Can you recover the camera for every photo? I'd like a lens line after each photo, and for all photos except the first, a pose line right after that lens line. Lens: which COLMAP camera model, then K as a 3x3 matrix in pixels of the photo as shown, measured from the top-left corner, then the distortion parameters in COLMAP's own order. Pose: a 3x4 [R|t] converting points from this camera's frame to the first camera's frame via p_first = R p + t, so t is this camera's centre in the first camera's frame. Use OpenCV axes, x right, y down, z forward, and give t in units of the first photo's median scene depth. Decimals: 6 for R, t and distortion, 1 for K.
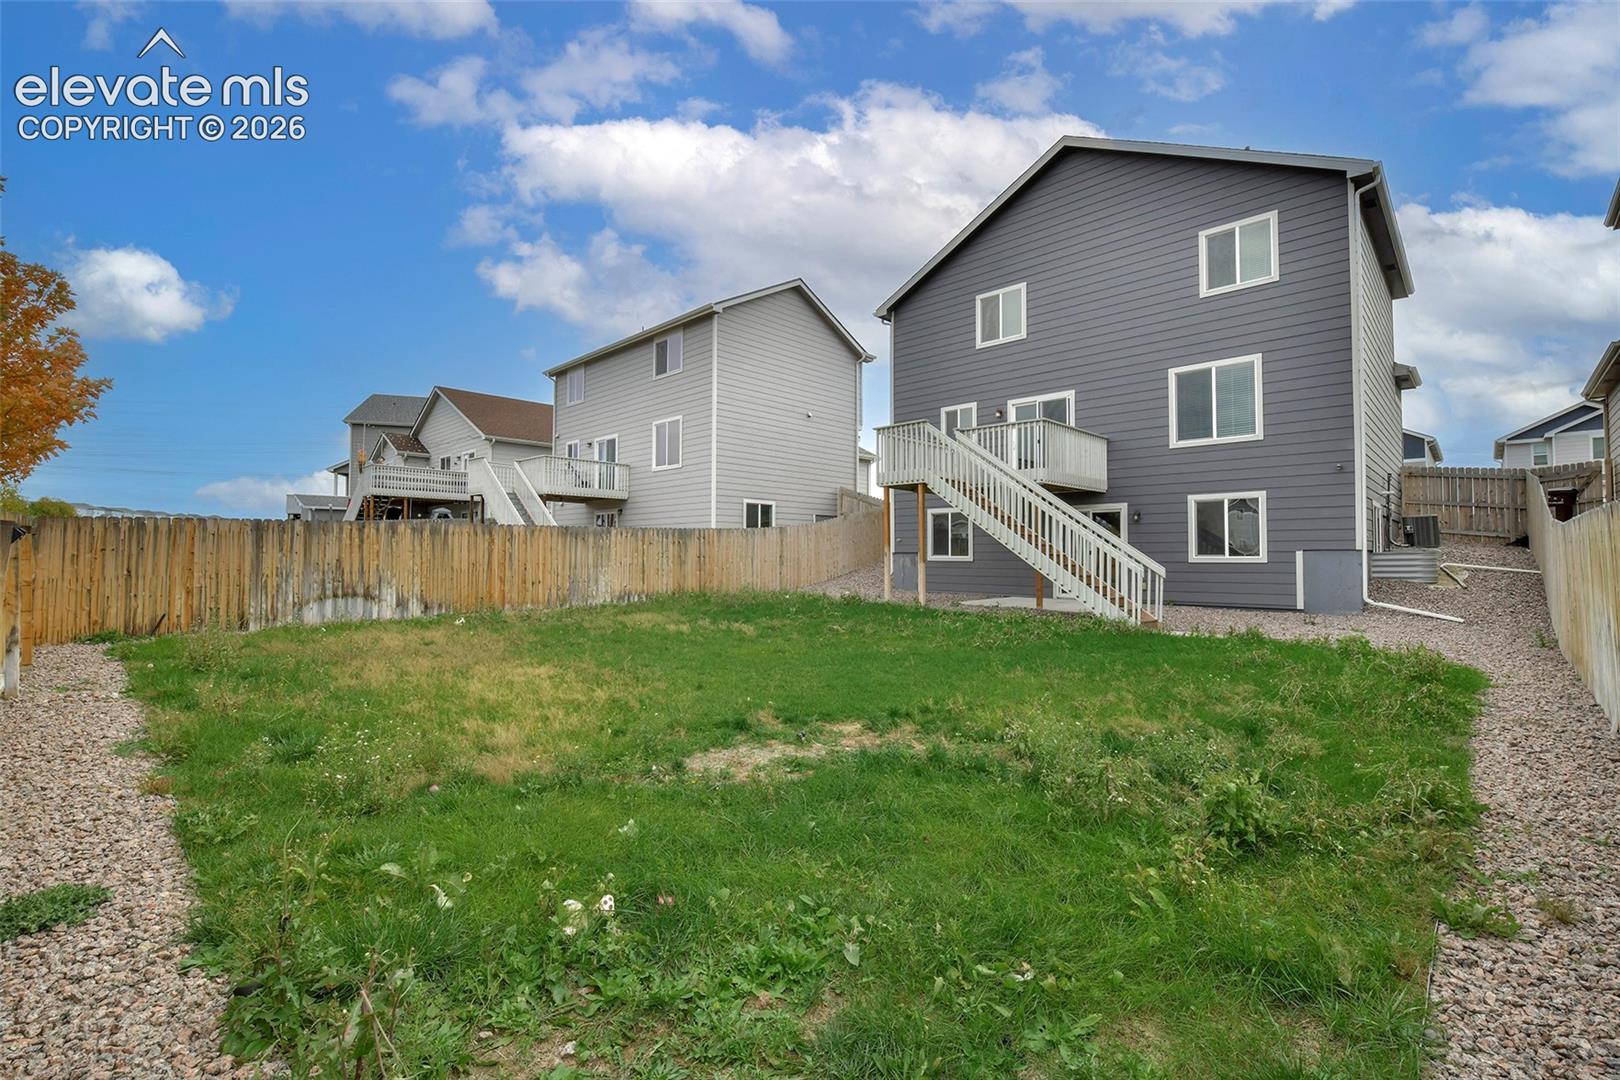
lens RADIAL K [[709.3, 0, 810.0], [0, 709.3, 540.0], [0, 0, 1]] dist [-0.000707, -0.000383]
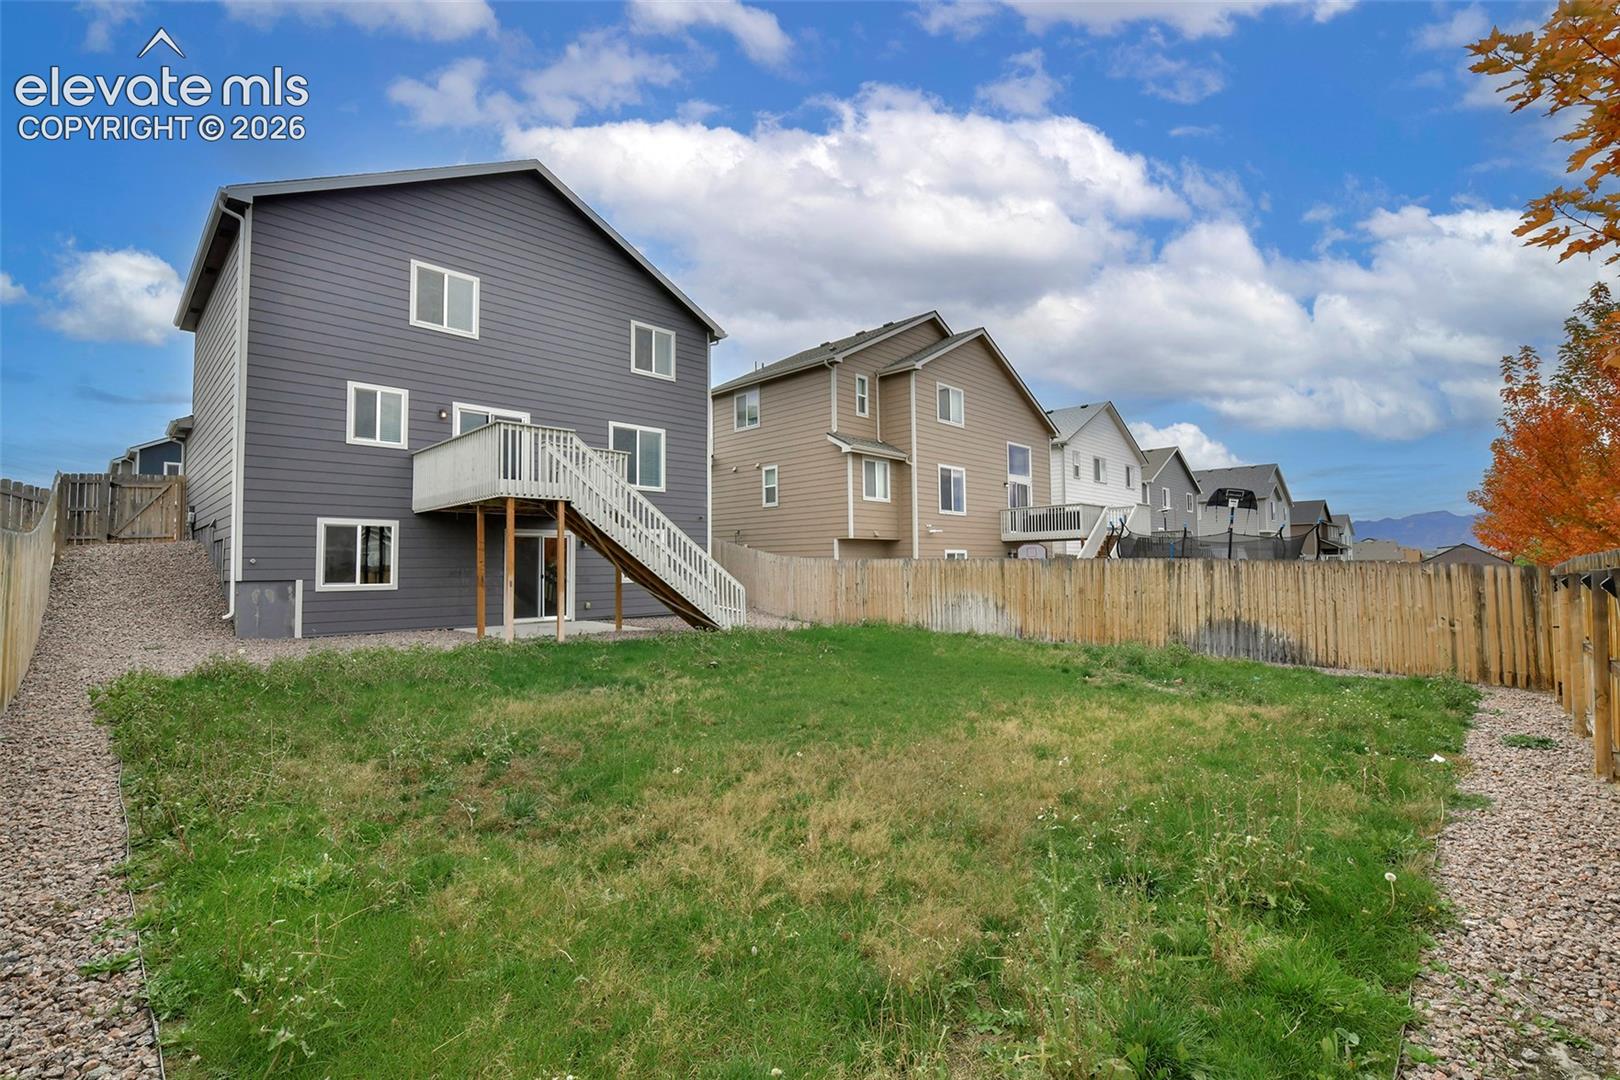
lens RADIAL K [[709.3, 0, 810.0], [0, 709.3, 540.0], [0, 0, 1]] dist [-0.000707, -0.000383]
pose [[0.011606, 0.047071, 0.998824, -0.533389], [-0.001700, 0.998891, -0.047054, 0.010681], [-0.999931, -0.001152, 0.011673, 0.522769]]
